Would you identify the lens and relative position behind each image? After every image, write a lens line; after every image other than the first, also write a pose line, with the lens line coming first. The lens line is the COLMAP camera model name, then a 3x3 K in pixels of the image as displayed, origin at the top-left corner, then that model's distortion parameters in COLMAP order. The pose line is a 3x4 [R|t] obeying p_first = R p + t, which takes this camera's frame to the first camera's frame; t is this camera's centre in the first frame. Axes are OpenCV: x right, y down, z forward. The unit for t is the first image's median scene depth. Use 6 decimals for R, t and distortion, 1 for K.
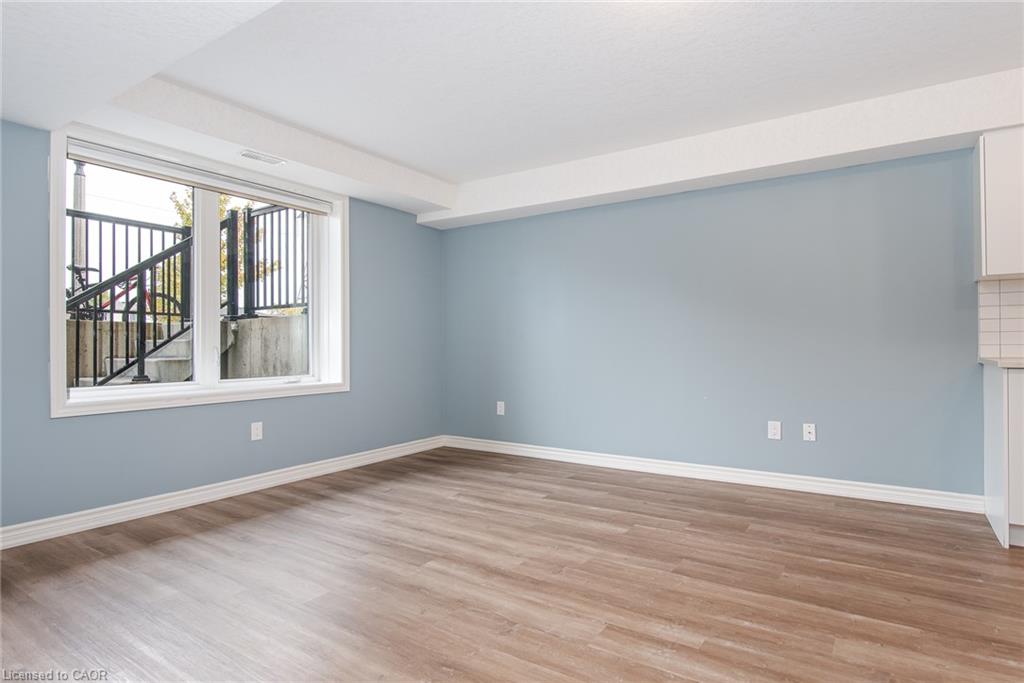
lens RADIAL K [[547.7, 0, 520.4], [0, 547.7, 345.6], [0, 0, 1]] dist [-0.004631, -0.002920]
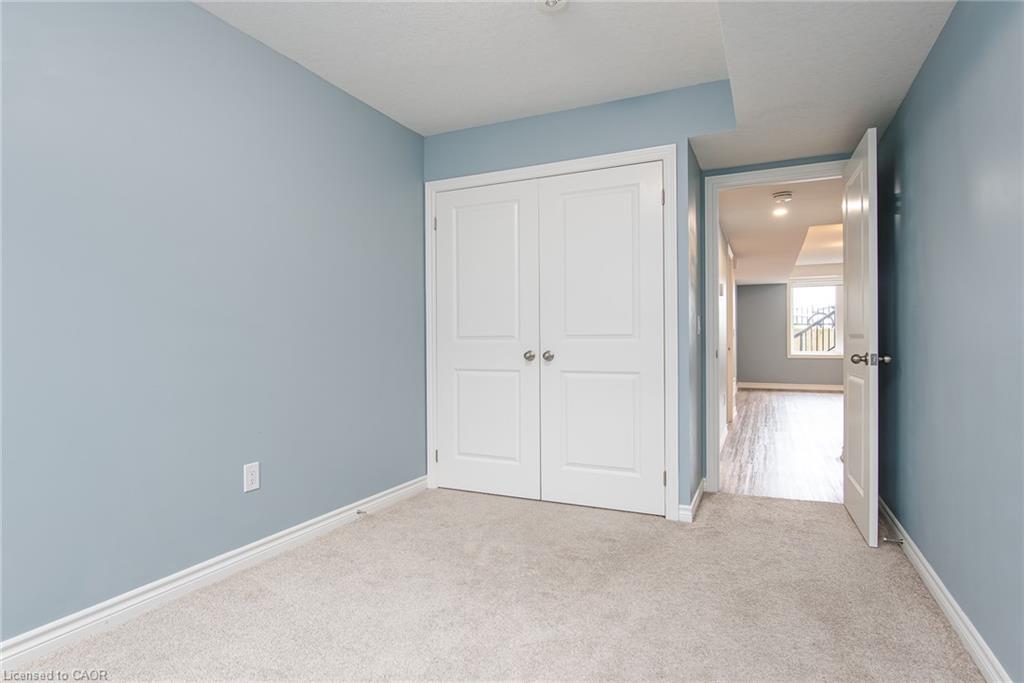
lens RADIAL K [[547.7, 0, 514.0], [0, 547.7, 338.6], [0, 0, 1]] dist [-0.004631, -0.002920]
pose [[0.153928, 0.015899, -0.987954, 2.190884], [0.001461, 0.999866, 0.016318, -0.059860], [0.988081, -0.003955, 0.153884, -1.251113]]
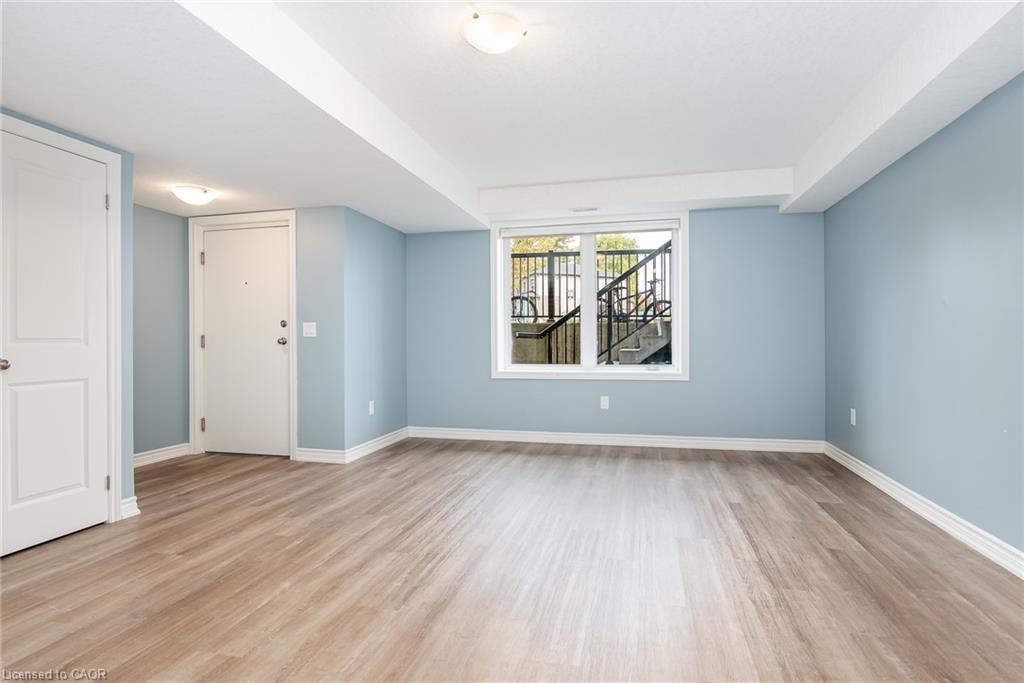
lens RADIAL K [[547.7, 0, 492.4], [0, 547.7, 337.4], [0, 0, 1]] dist [-0.004631, -0.002920]
pose [[0.330278, -0.003579, -0.943877, 0.761459], [0.000929, 0.999994, -0.003467, -0.003711], [0.943883, 0.000269, 0.330279, 0.291113]]
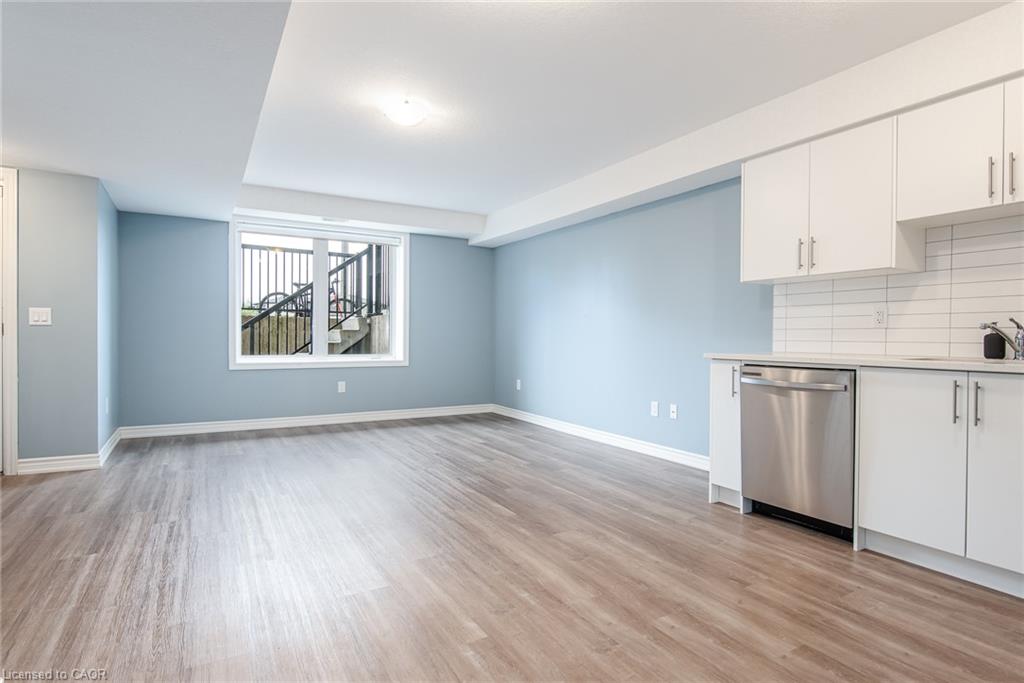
lens RADIAL K [[547.7, 0, 506.9], [0, 547.7, 342.6], [0, 0, 1]] dist [-0.004631, -0.002920]
pose [[0.890299, 0.019673, -0.454951, 0.714499], [-0.015199, 0.999793, 0.013489, -0.003135], [0.455122, -0.005095, 0.890414, -0.222934]]
